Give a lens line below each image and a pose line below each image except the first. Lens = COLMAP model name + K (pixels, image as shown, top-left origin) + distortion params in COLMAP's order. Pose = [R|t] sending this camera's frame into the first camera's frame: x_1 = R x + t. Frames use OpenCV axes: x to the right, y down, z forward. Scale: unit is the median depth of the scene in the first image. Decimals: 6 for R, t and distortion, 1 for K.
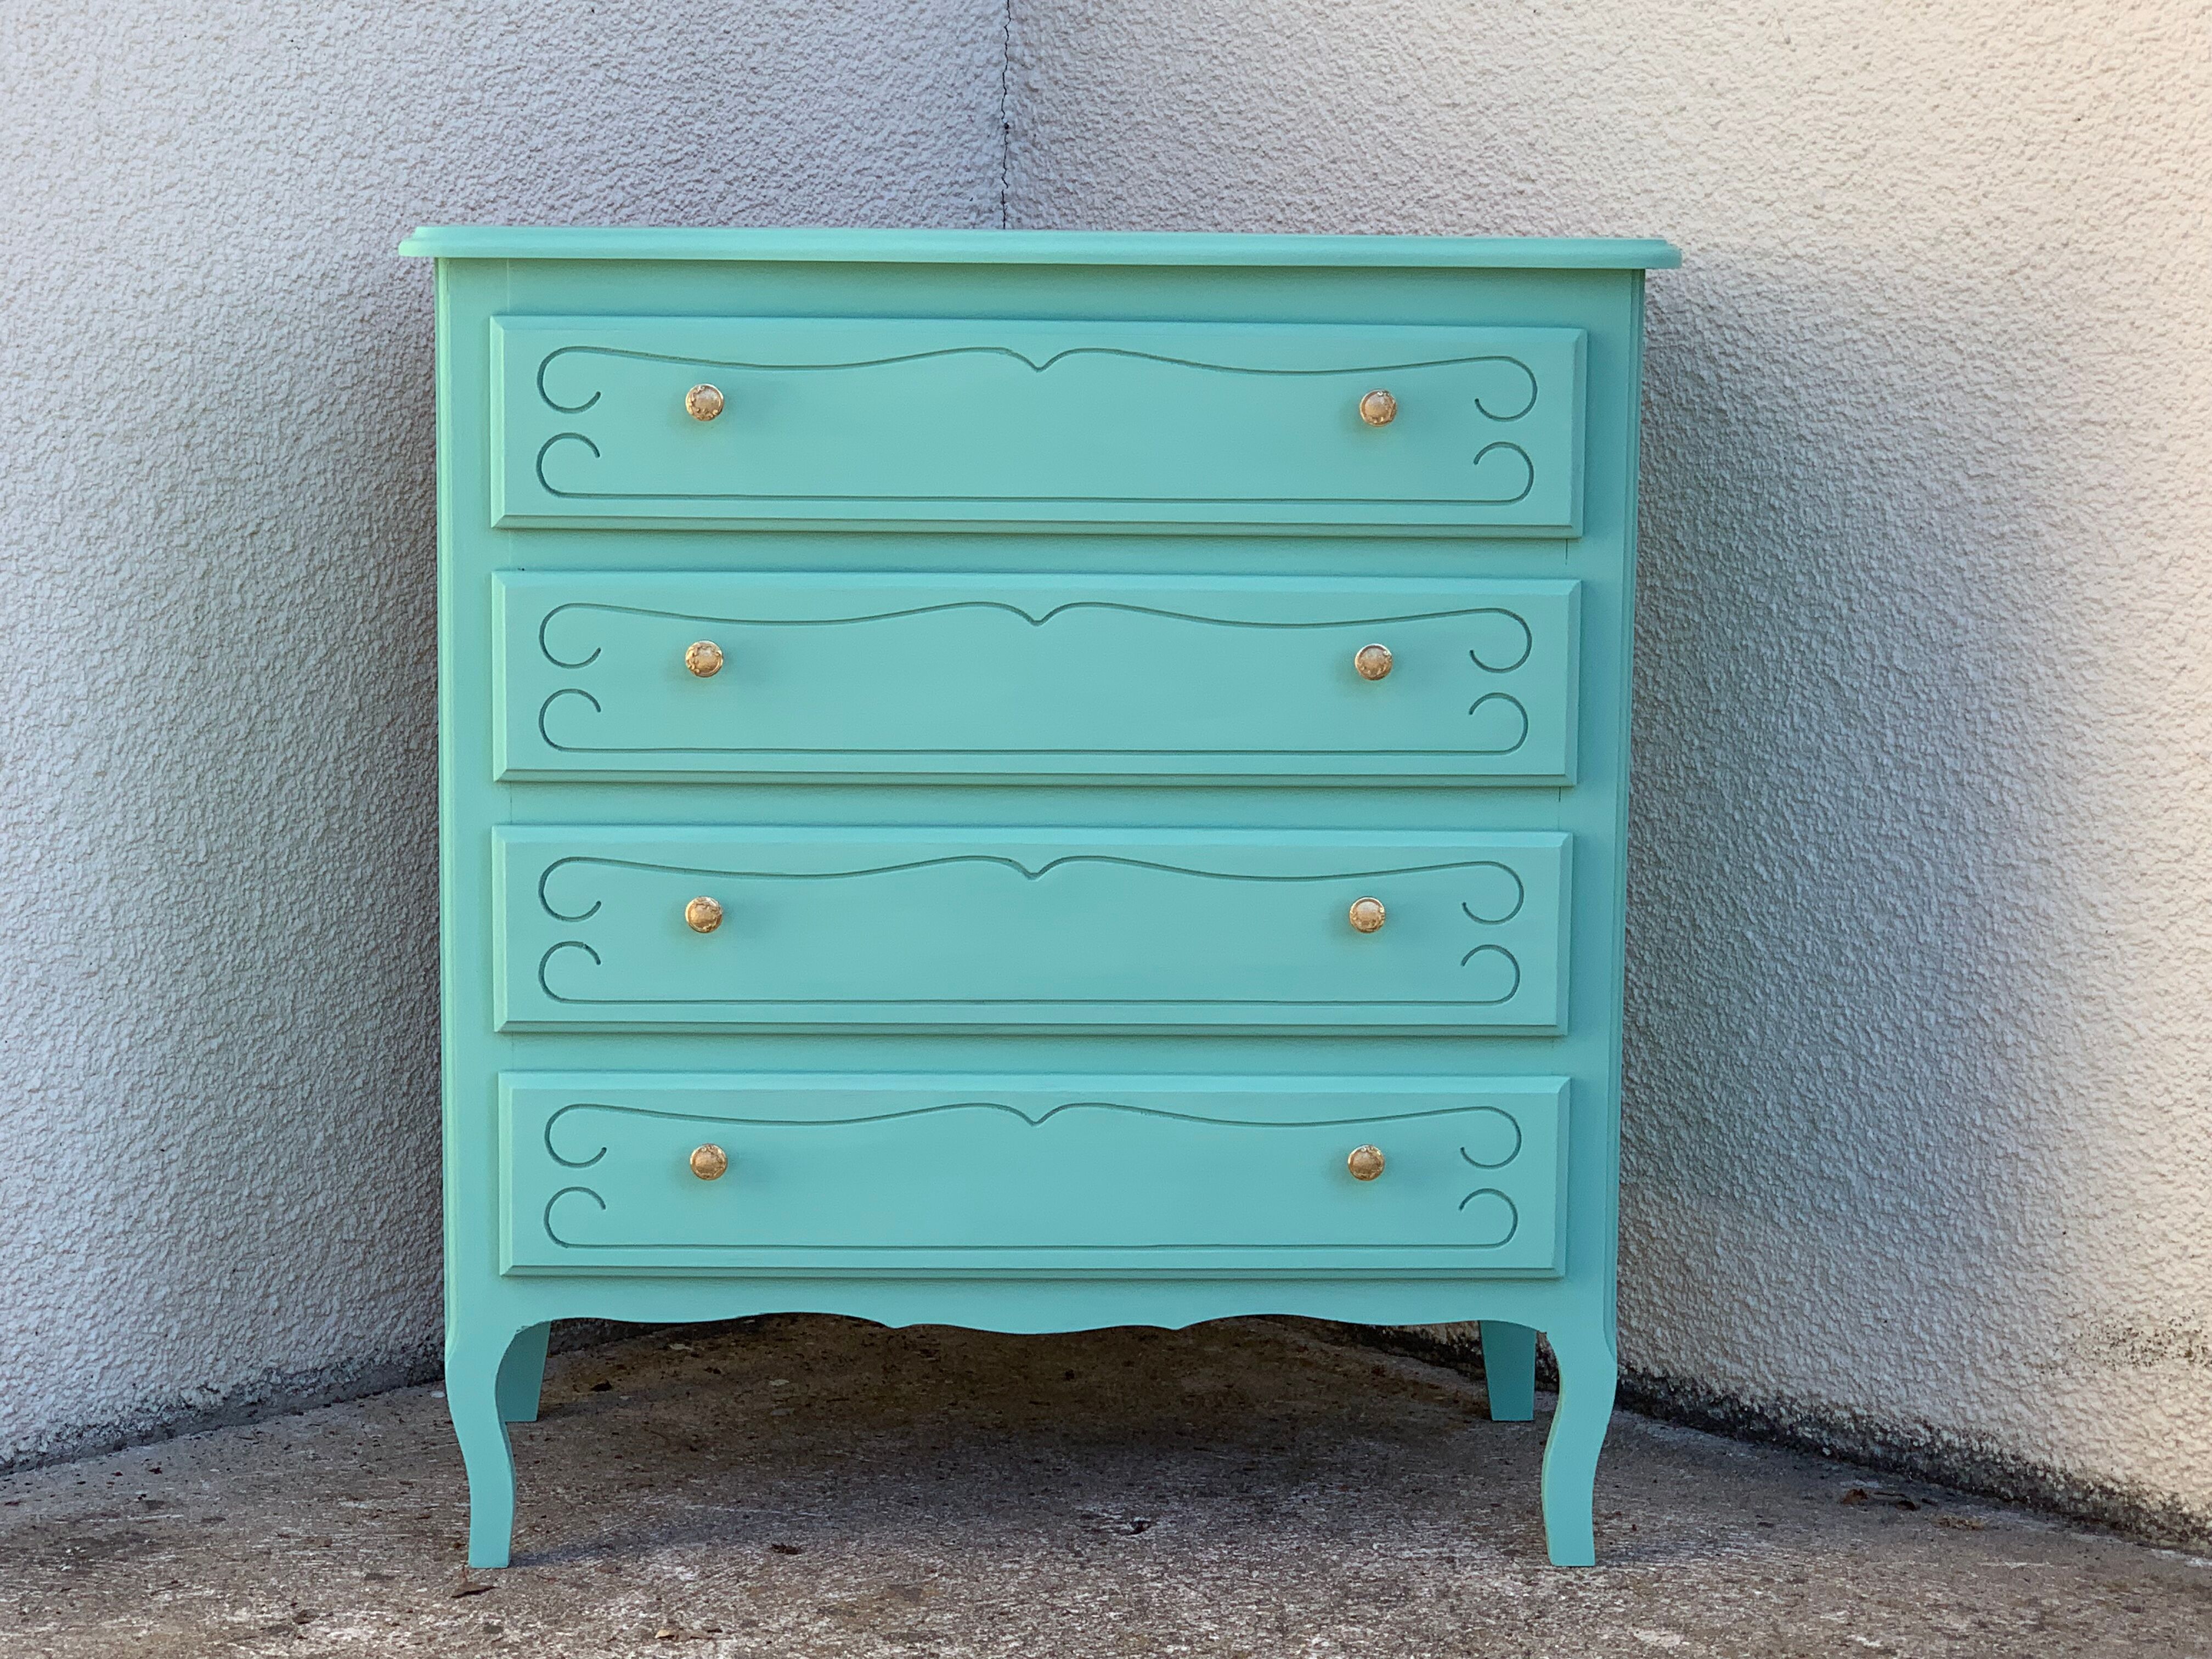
lens RADIAL K [[4246.6, 0, 1055.1], [0, 4246.6, 859.1], [0, 0, 1]] dist [0.019002, 0.584053]
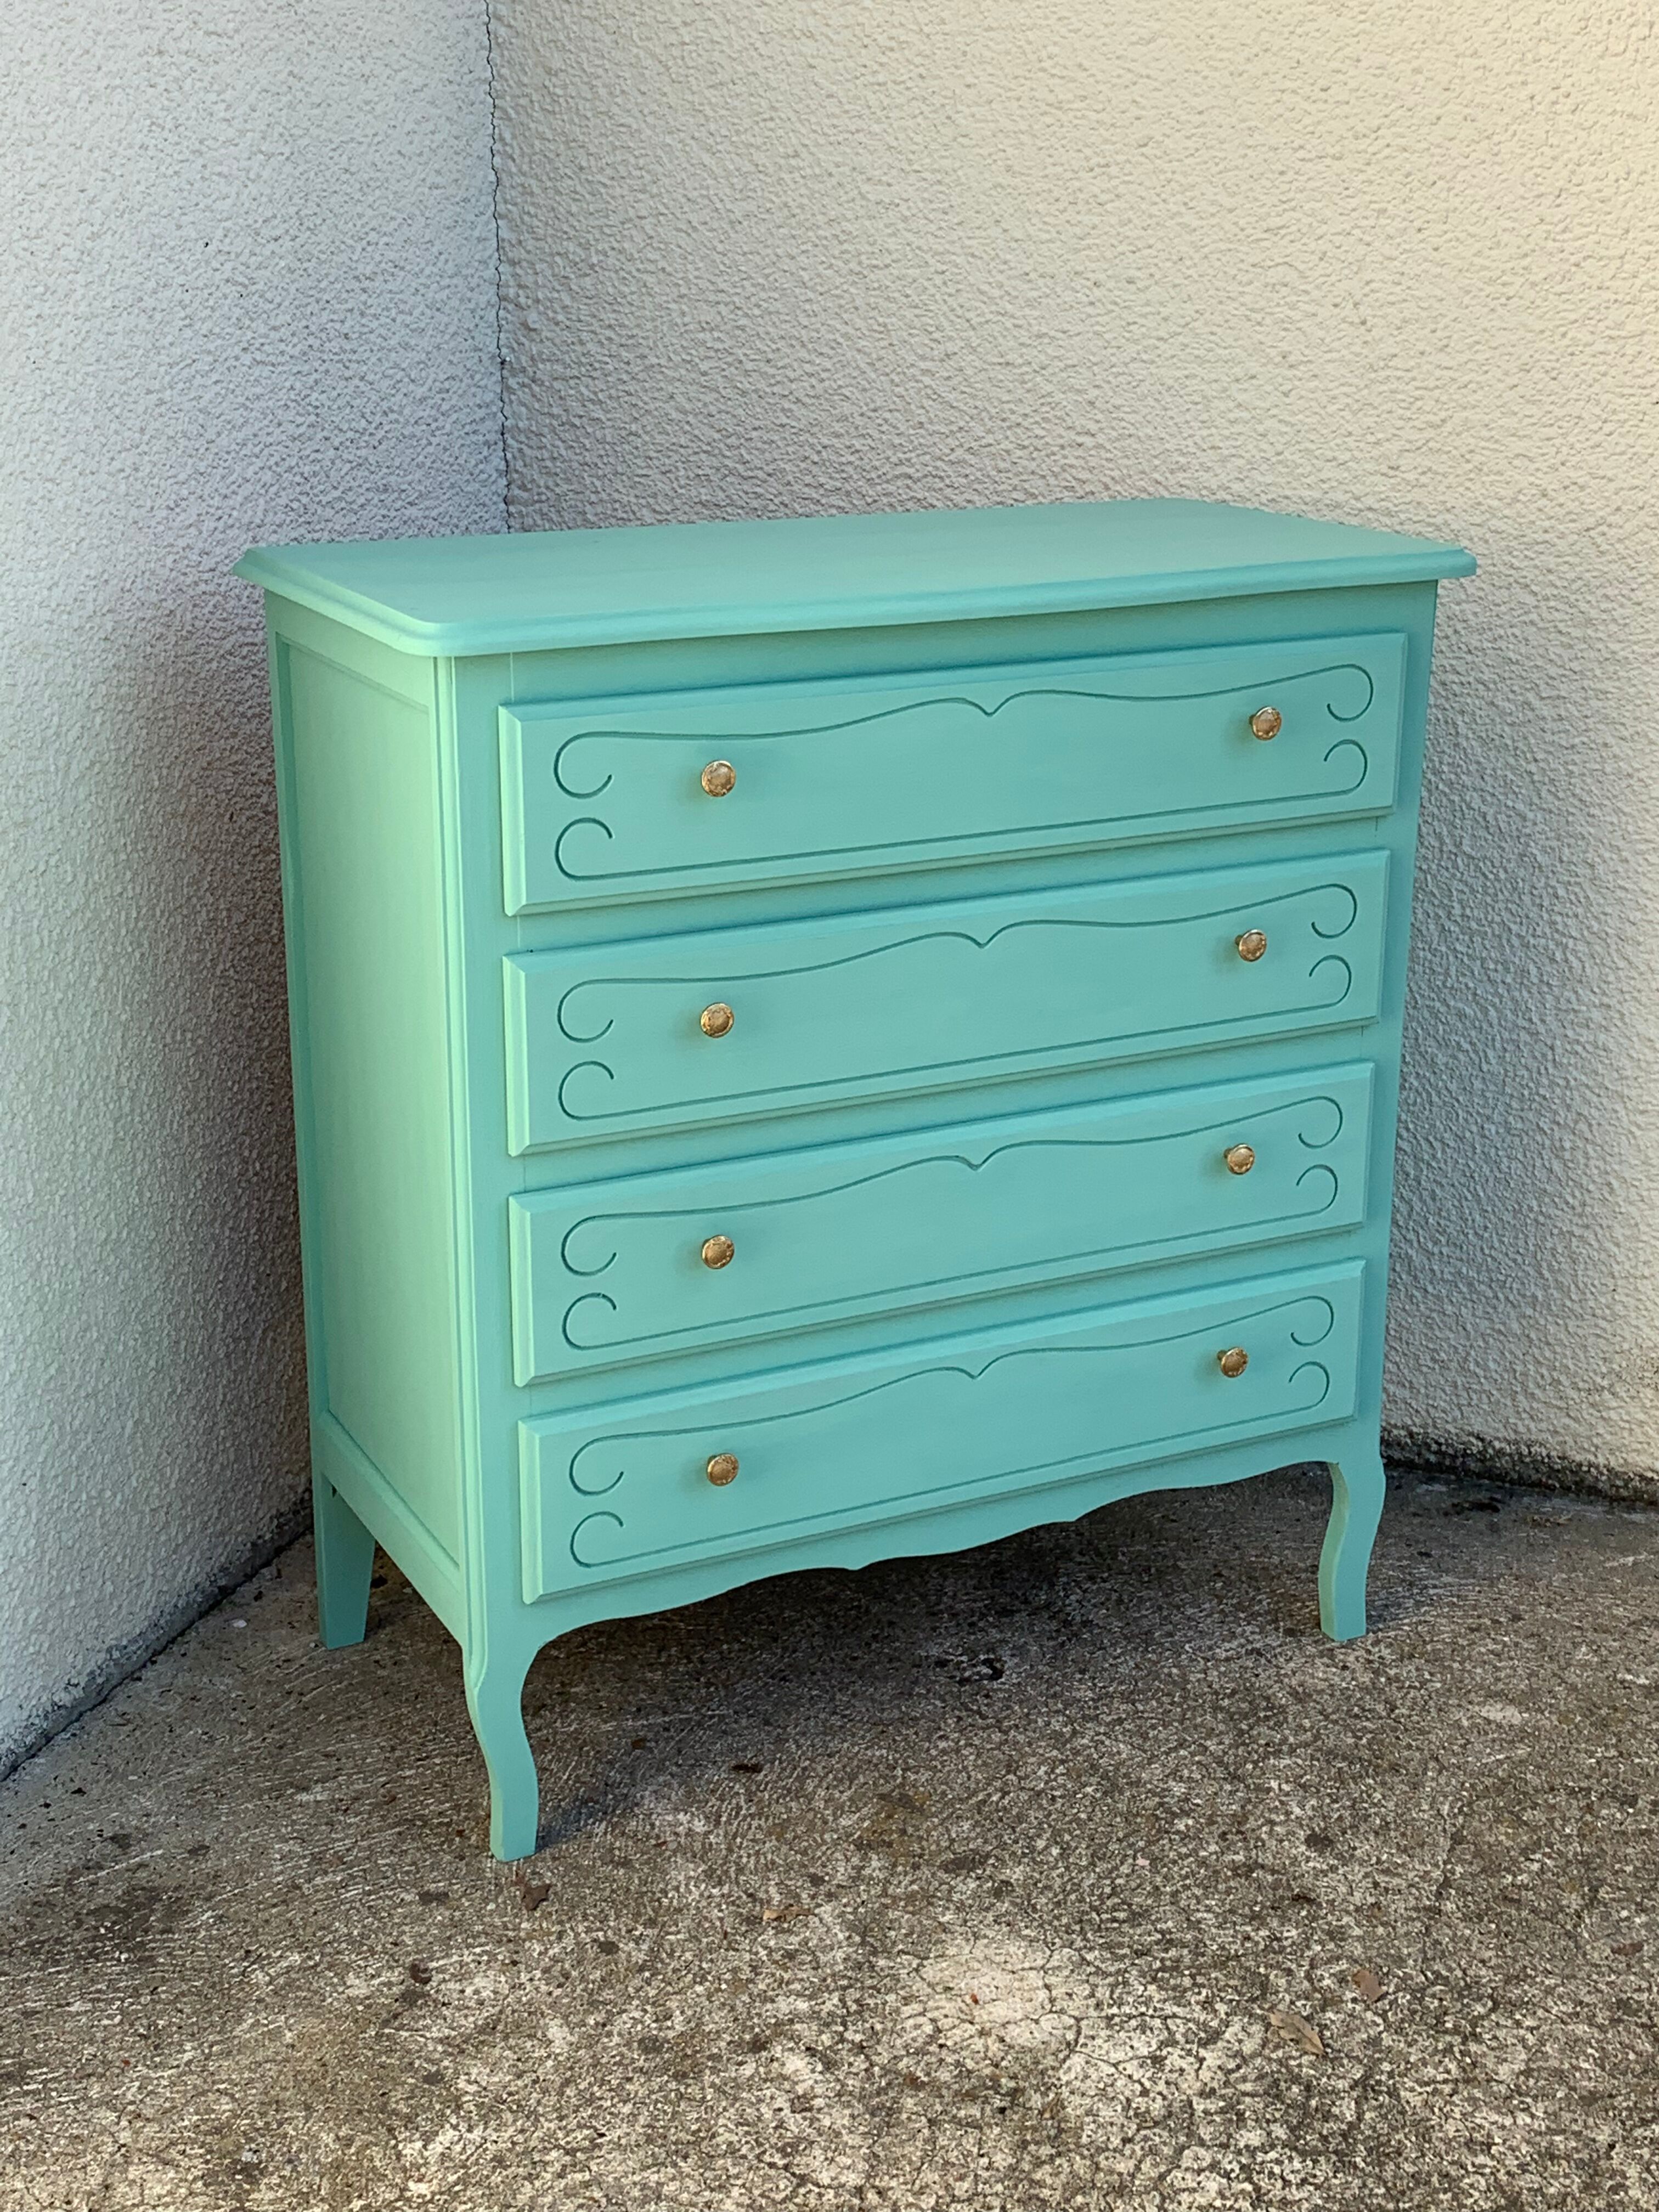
lens RADIAL K [[2871.7, 0, 805.4], [0, 2871.7, 1089.5], [0, 0, 1]] dist [0.189552, -0.638877]
pose [[0.910084, -0.134805, 0.391885, -0.303072], [0.067626, 0.981249, 0.180491, -0.138667], [-0.408868, -0.137760, 0.902136, 0.314206]]
